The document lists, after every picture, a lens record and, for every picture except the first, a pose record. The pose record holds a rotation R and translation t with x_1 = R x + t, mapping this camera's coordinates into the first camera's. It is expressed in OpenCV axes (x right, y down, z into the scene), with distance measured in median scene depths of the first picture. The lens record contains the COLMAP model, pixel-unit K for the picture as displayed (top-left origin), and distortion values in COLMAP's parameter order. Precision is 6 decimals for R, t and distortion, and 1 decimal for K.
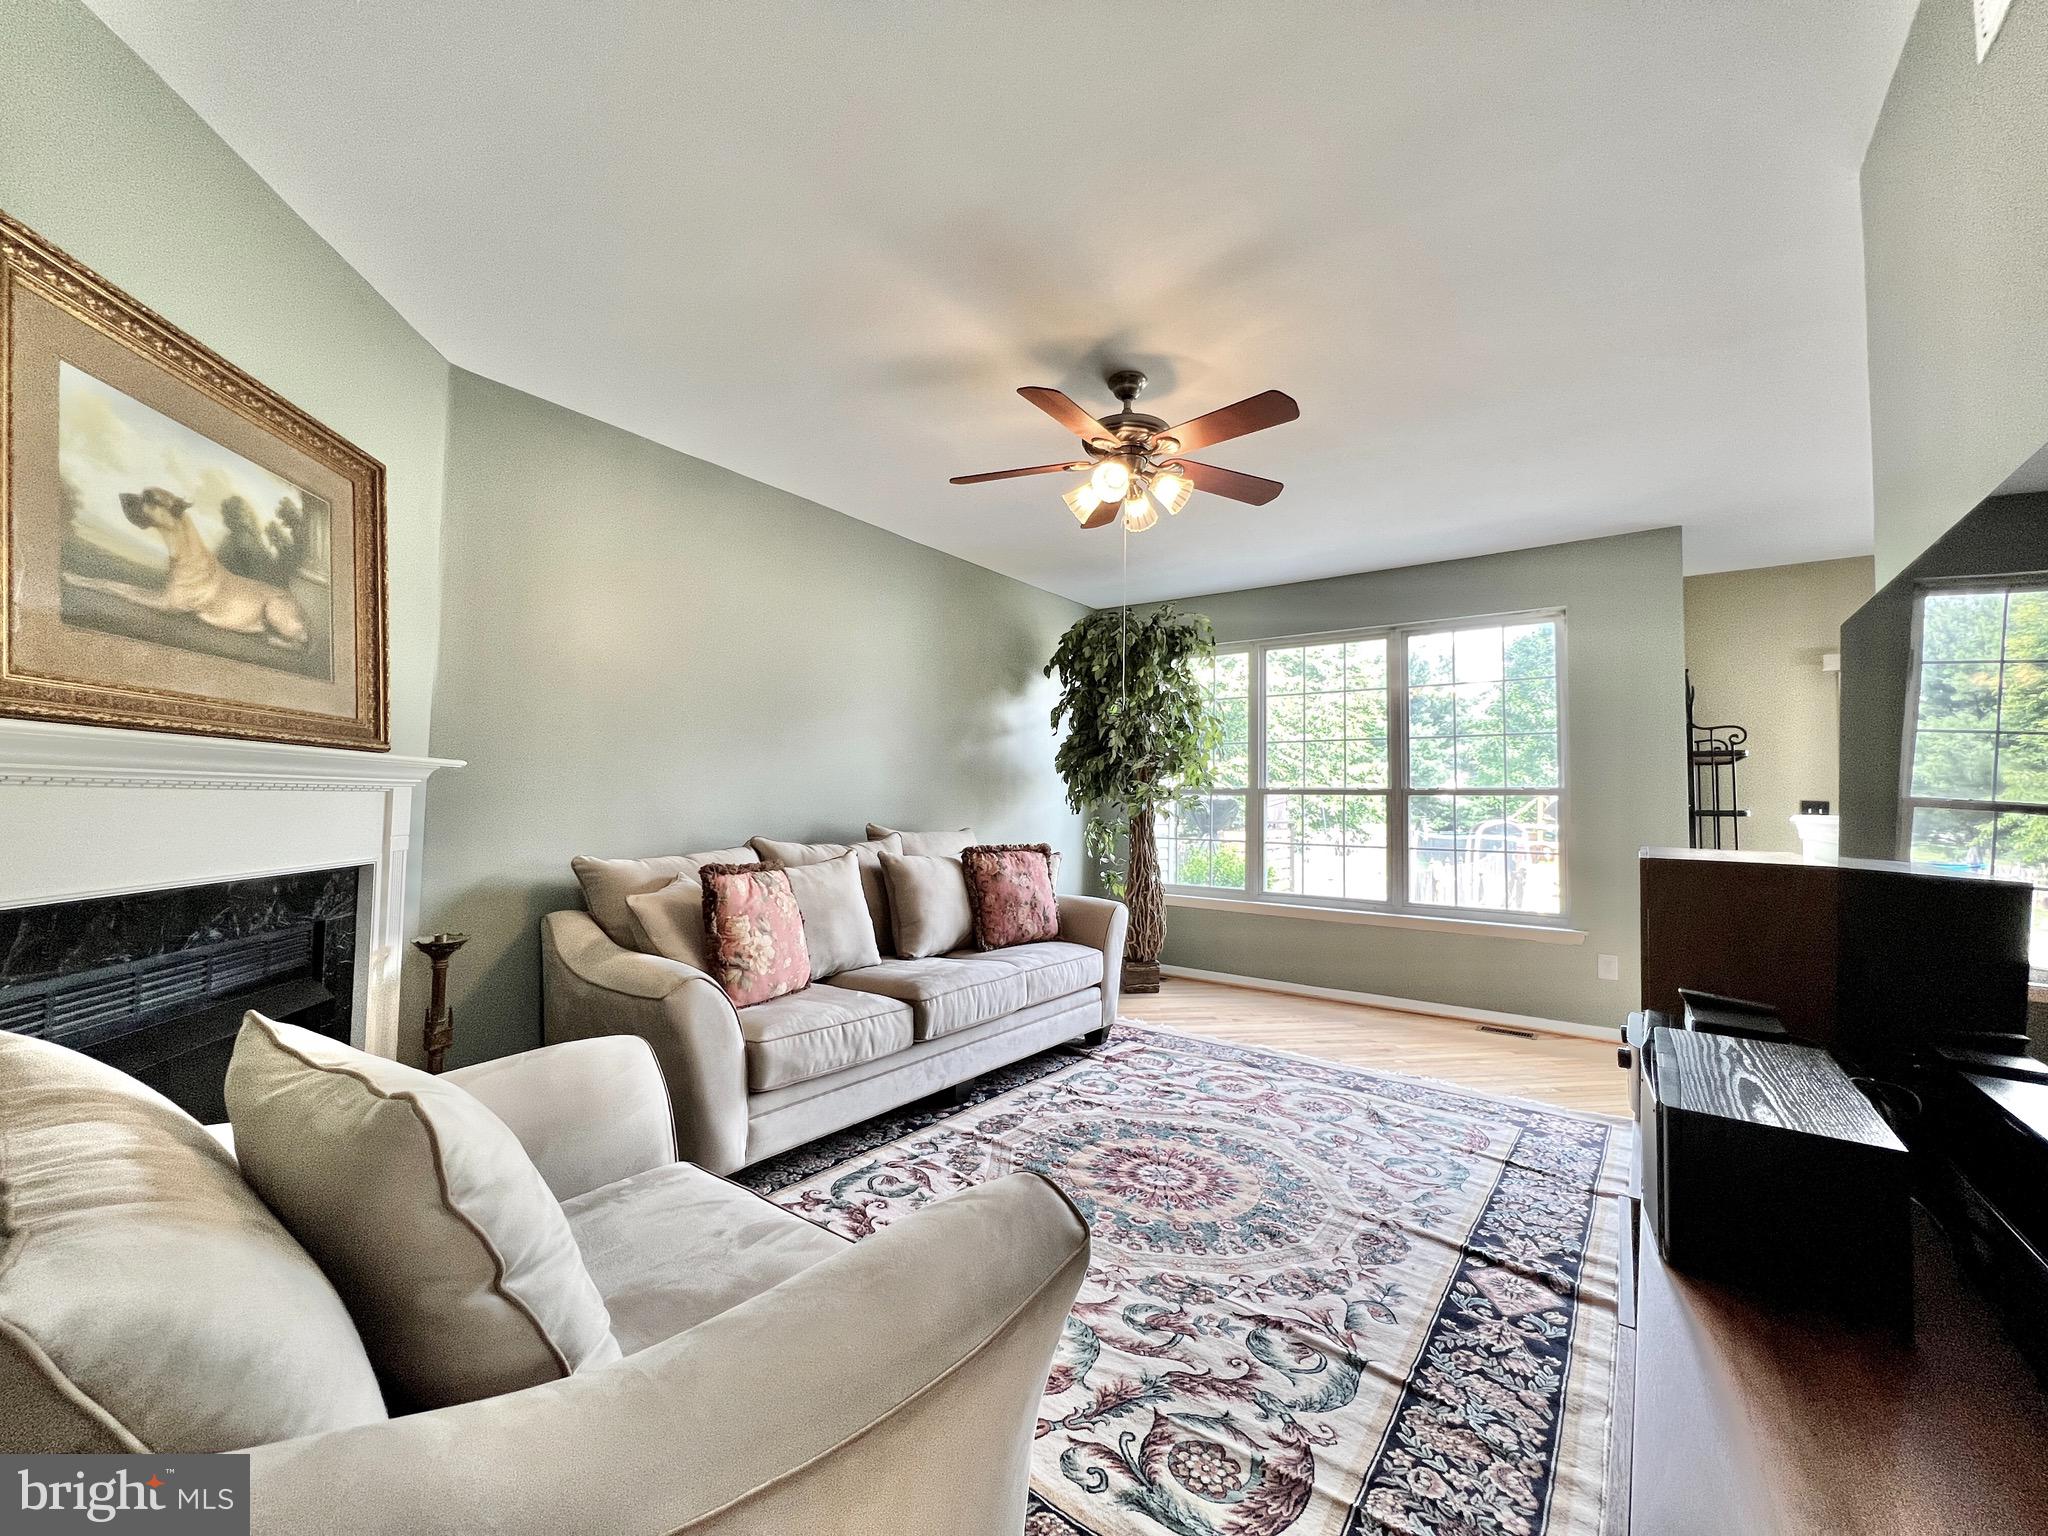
lens RADIAL K [[822.3, 0, 1017.8], [0, 822.3, 763.1], [0, 0, 1]] dist [0.000154, 0.000440]
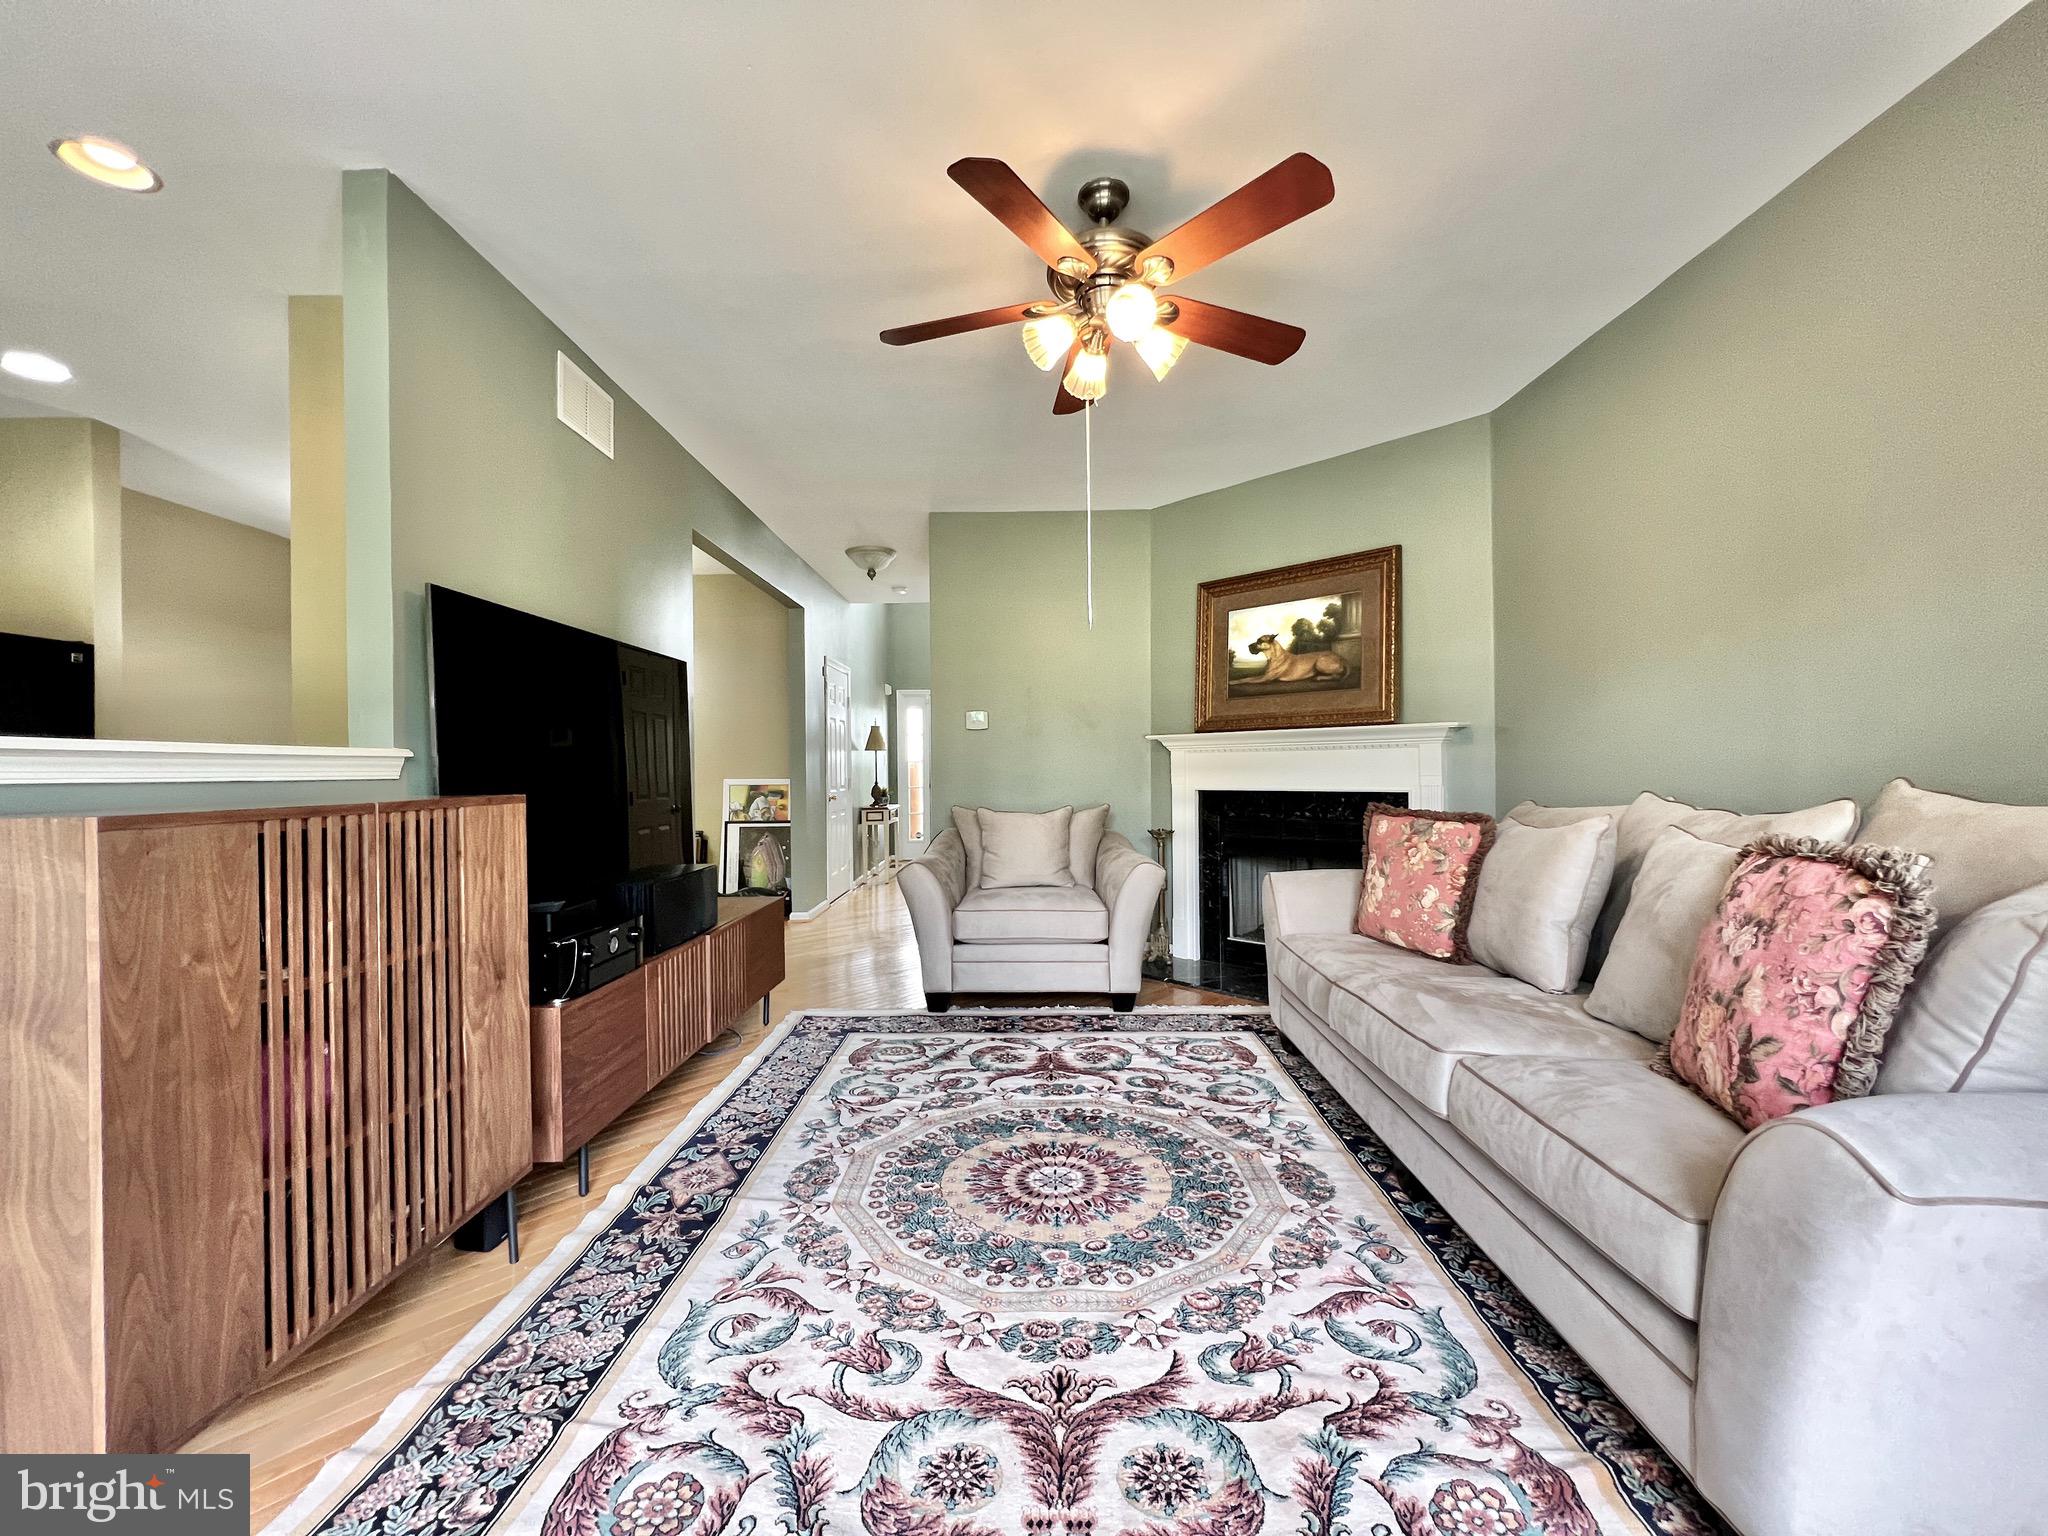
lens RADIAL K [[822.3, 0, 1017.8], [0, 822.3, 763.1], [0, 0, 1]] dist [0.000154, 0.000440]
pose [[-0.808141, -0.011275, -0.588881, 0.923019], [0.024805, 0.998278, -0.053154, 0.155876], [0.588467, -0.057563, -0.806470, 2.193868]]
